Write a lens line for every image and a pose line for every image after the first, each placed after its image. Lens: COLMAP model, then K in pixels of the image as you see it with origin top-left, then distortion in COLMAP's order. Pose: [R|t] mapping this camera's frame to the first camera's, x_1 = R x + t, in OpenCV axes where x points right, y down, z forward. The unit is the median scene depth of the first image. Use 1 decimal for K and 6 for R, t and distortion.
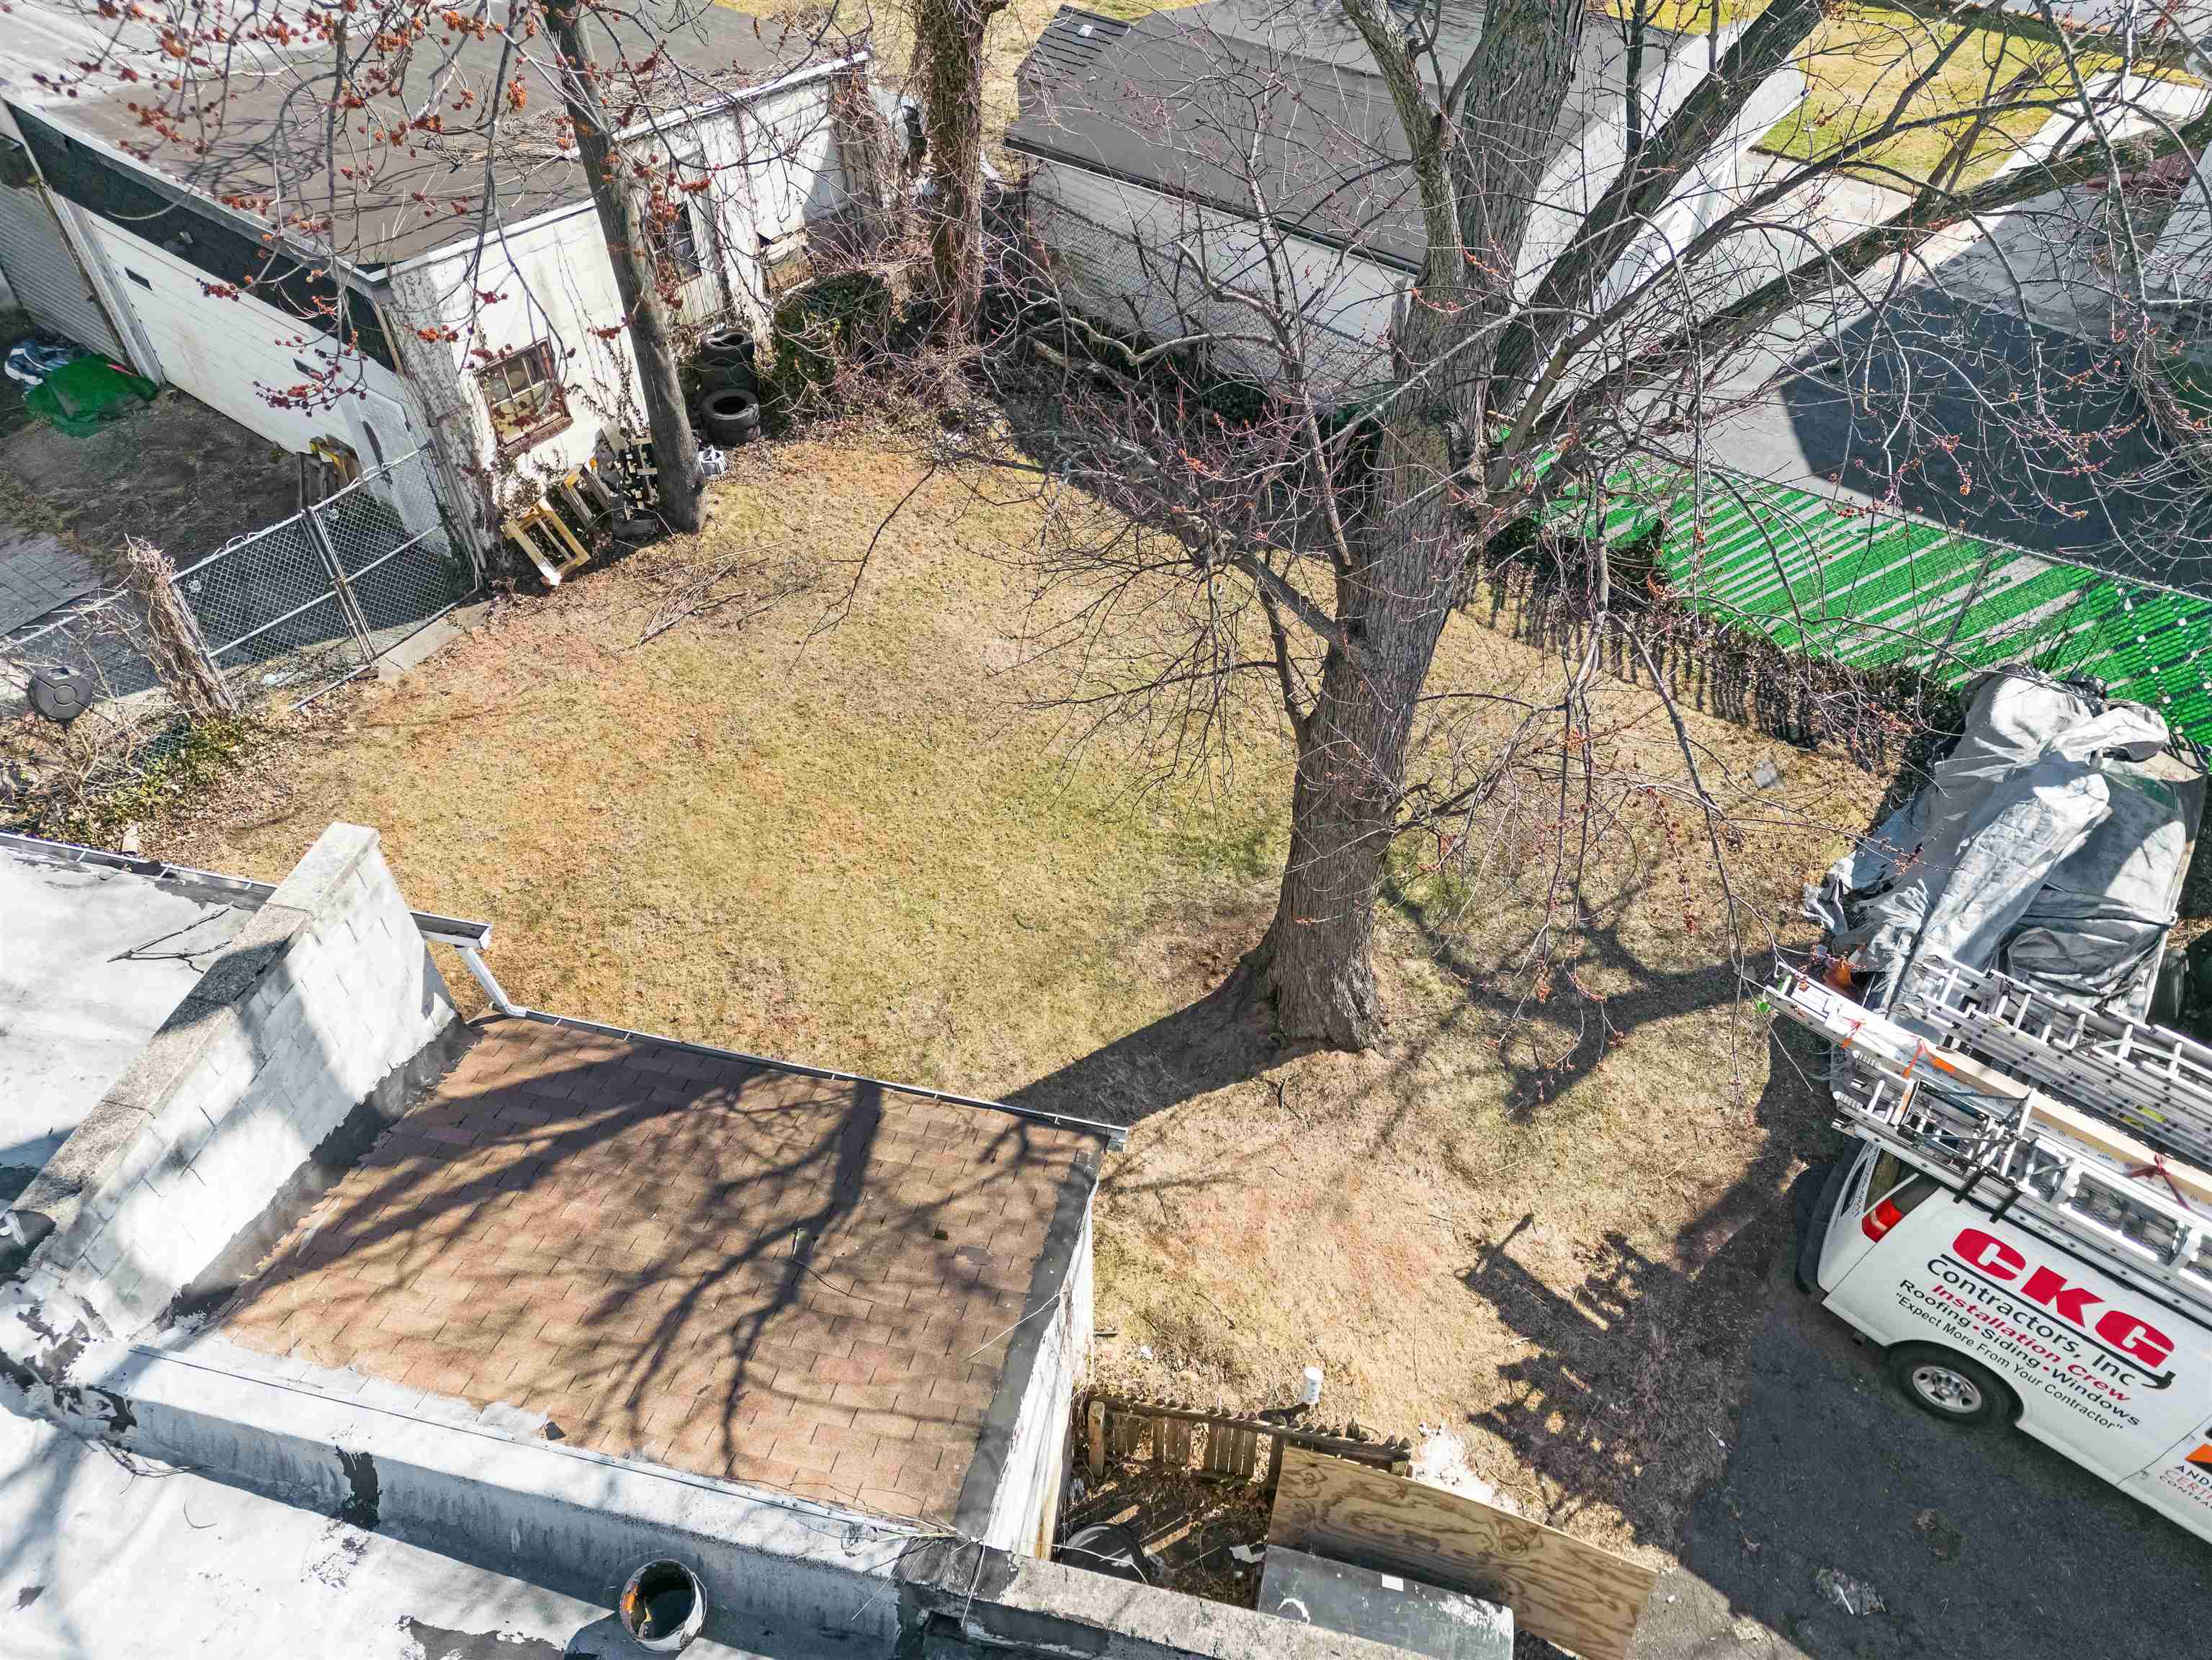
lens RADIAL K [[1538.0, 0, 1106.1], [0, 1538.0, 839.6], [0, 0, 1]] dist [0.078387, -0.077306]
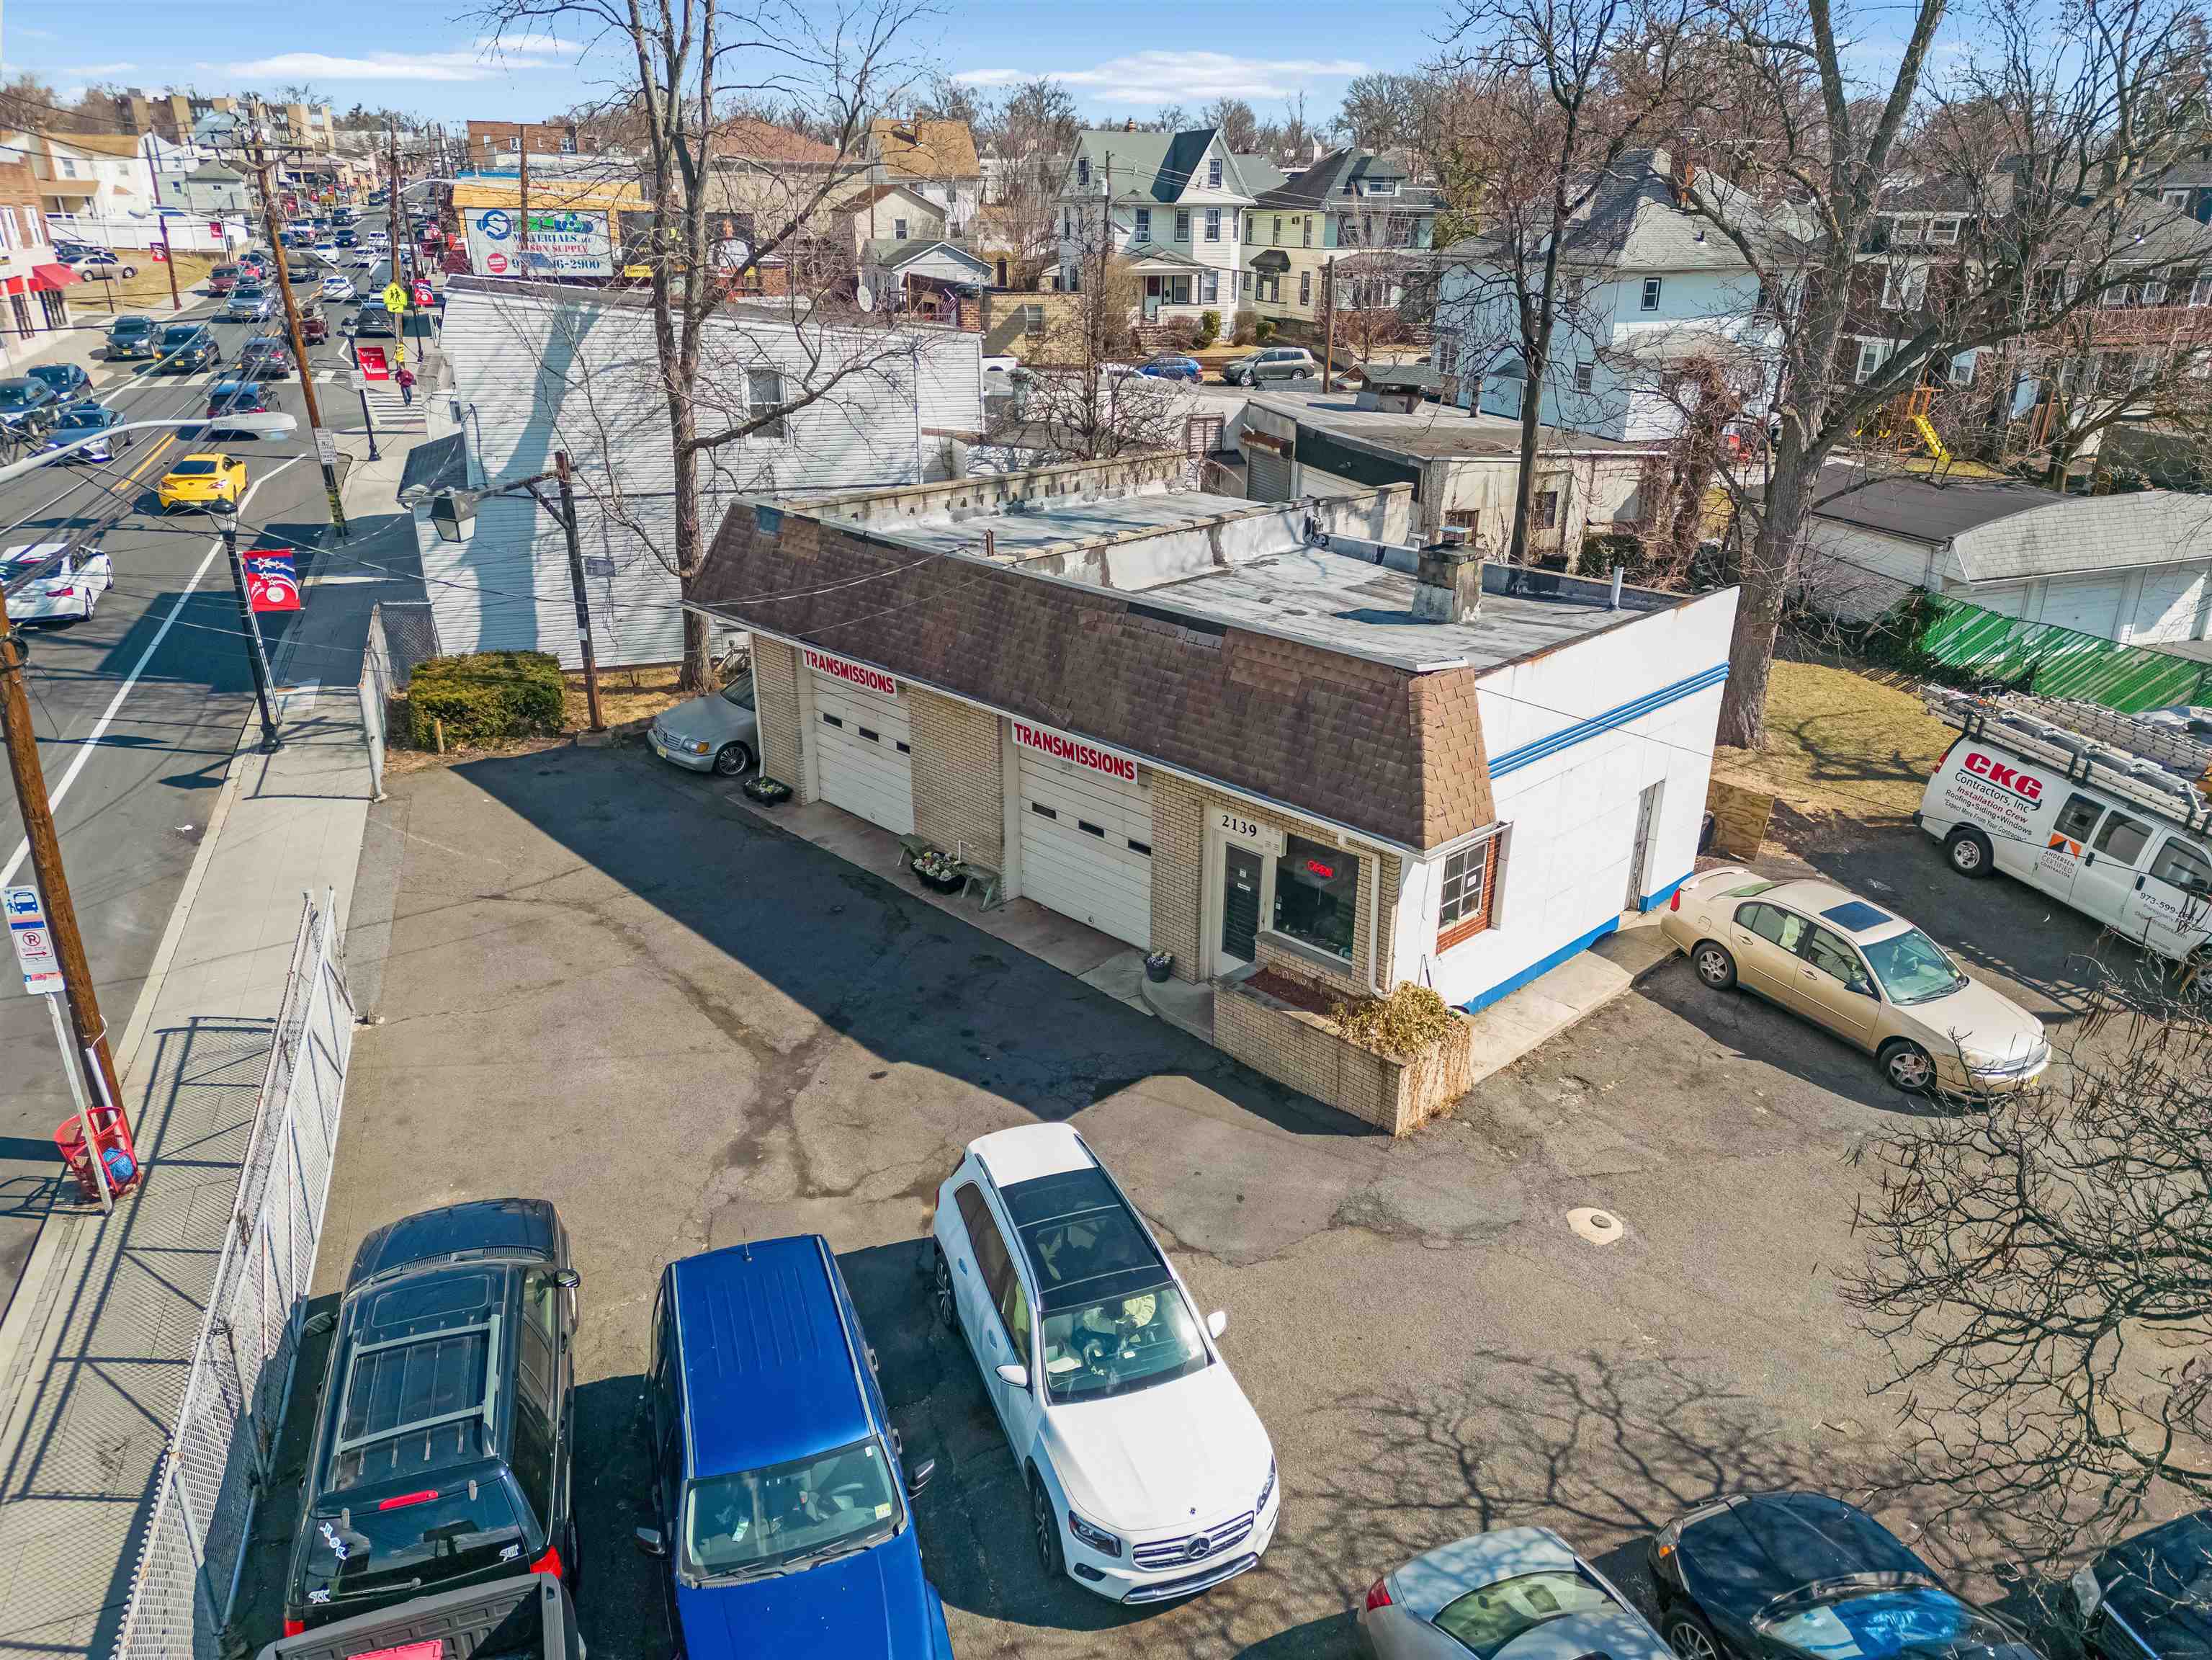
lens RADIAL K [[1538.0, 0, 1106.1], [0, 1538.0, 839.6], [0, 0, 1]] dist [0.078387, -0.077306]
pose [[0.843980, 0.209779, -0.493651, 0.497805], [-0.388330, 0.873843, -0.292573, 1.209866], [0.369997, 0.438625, 0.818969, -1.052940]]
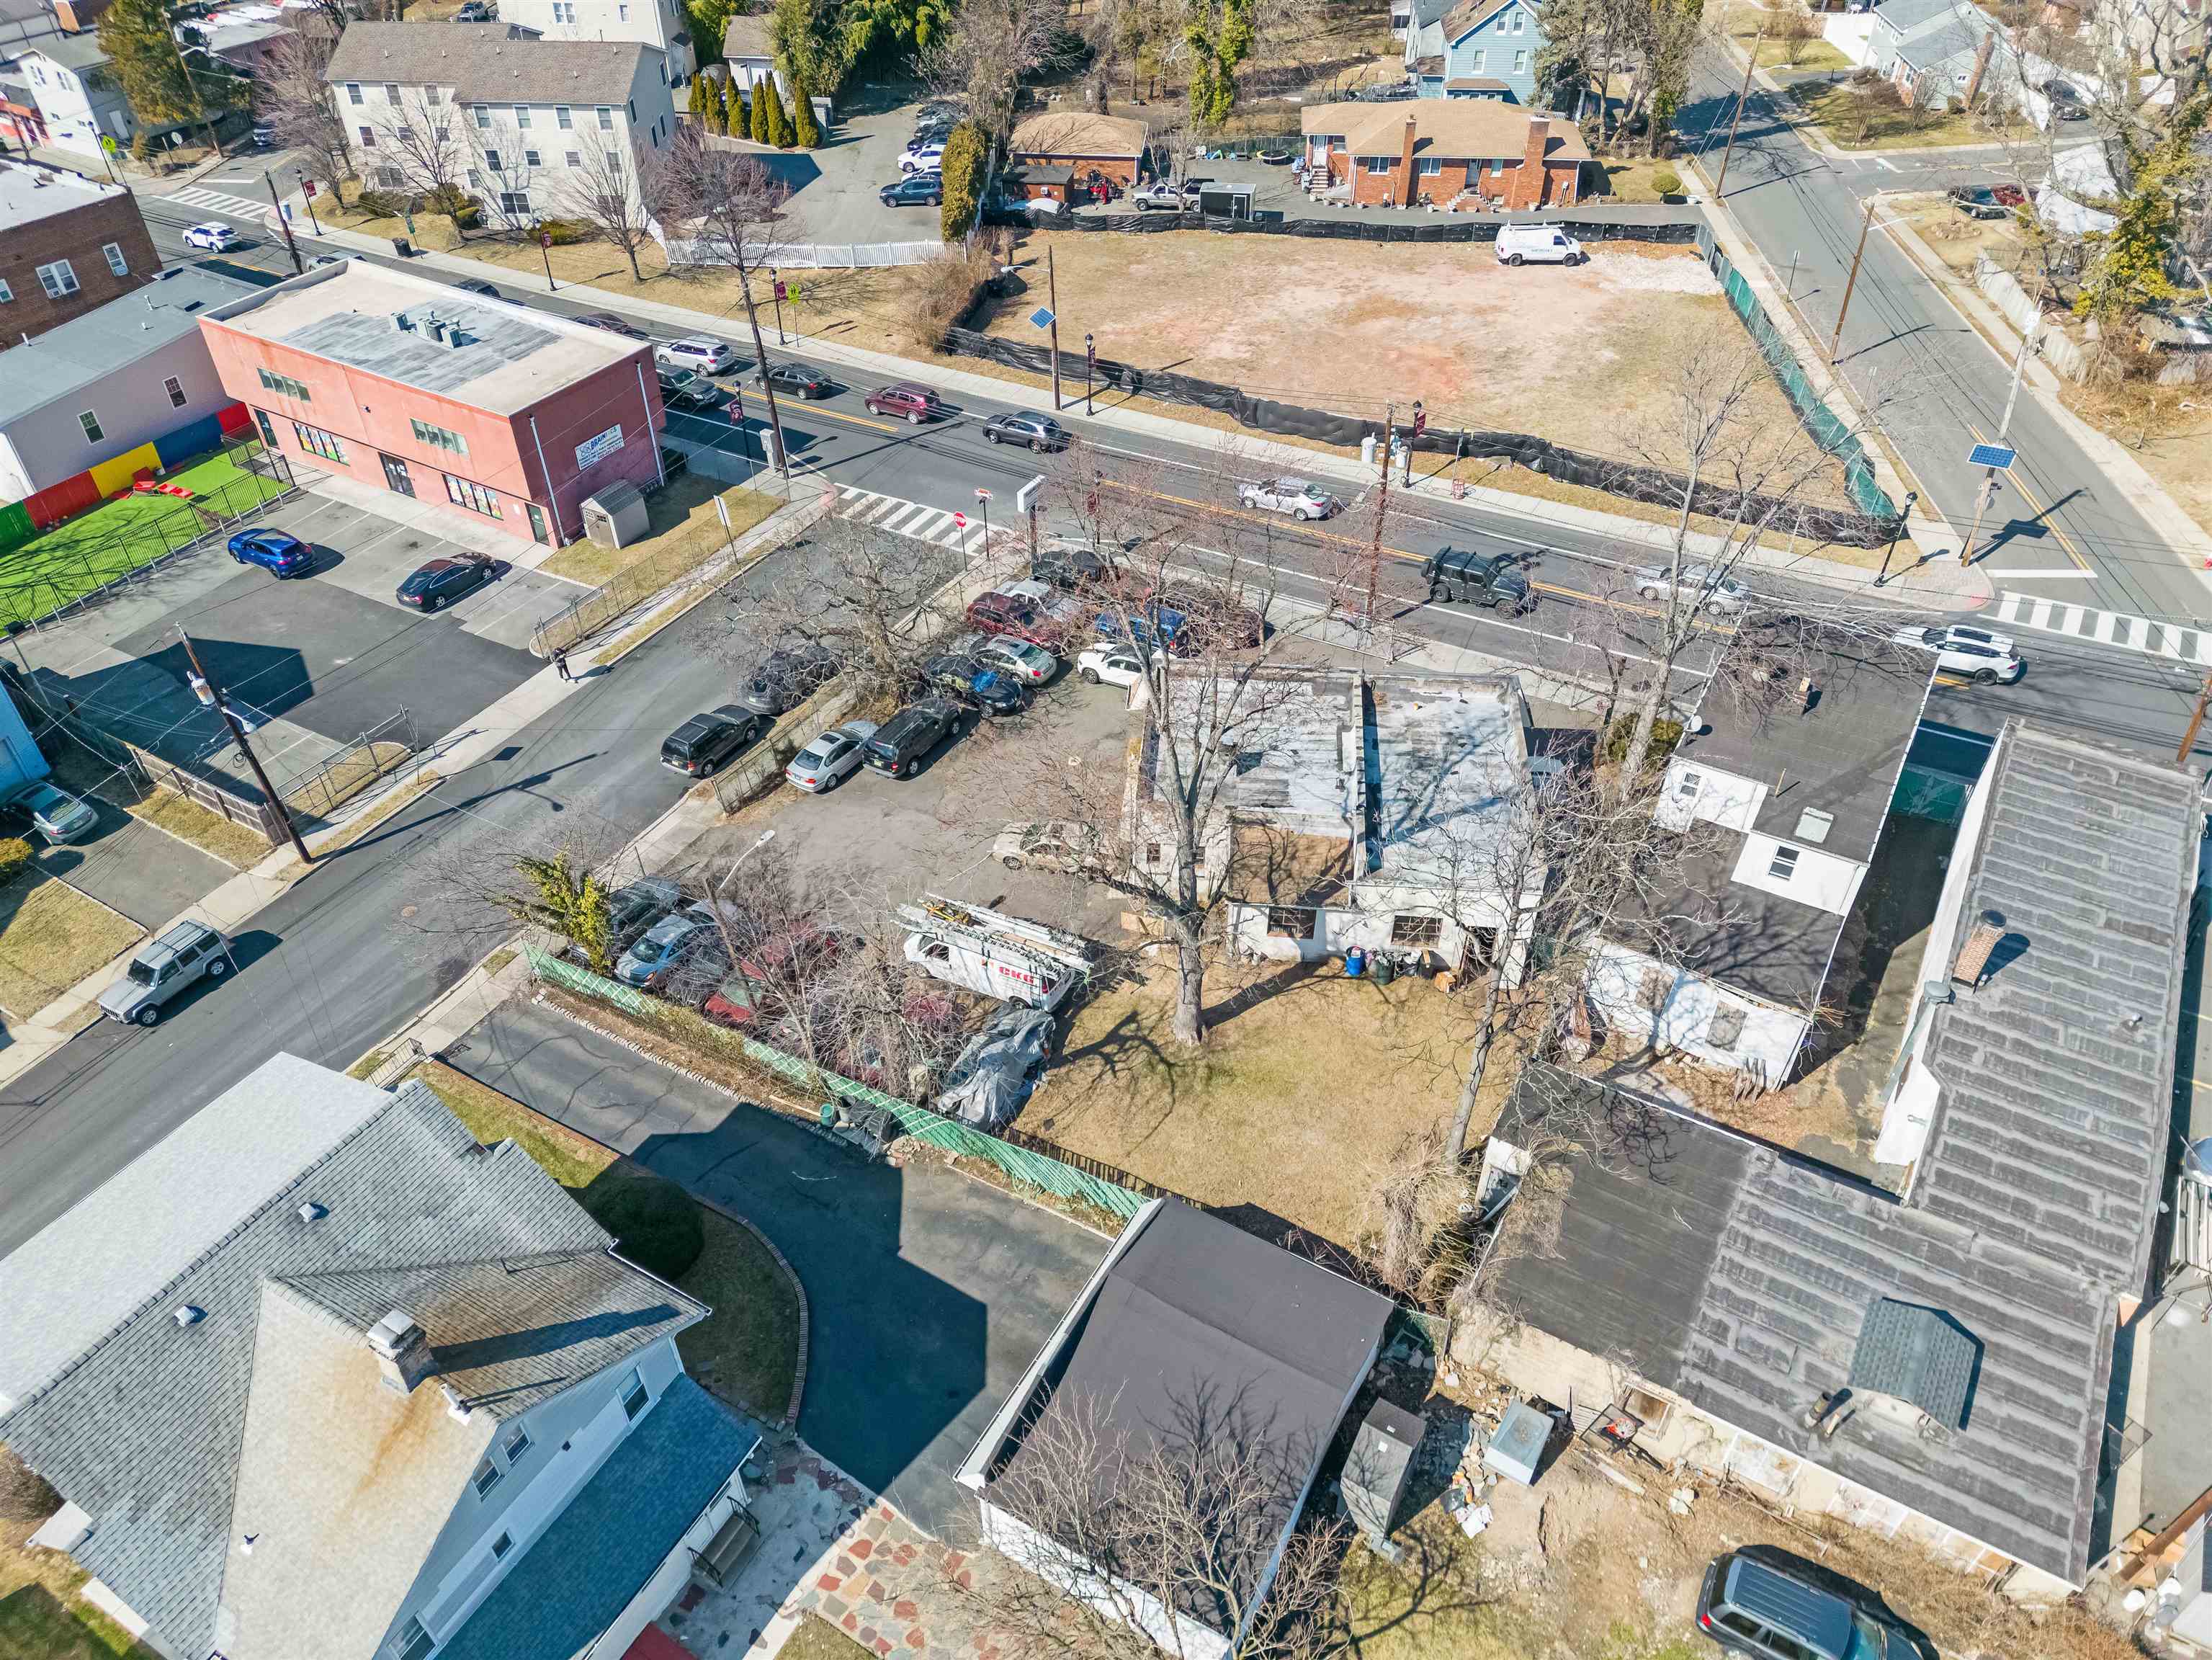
lens RADIAL K [[1538.0, 0, 1106.1], [0, 1538.0, 839.6], [0, 0, 1]] dist [0.078387, -0.077306]
pose [[-0.990911, 0.090487, -0.099534, 0.663447], [-0.093700, 0.066598, 0.993371, -3.620290], [0.096516, 0.993668, -0.057514, 0.739596]]
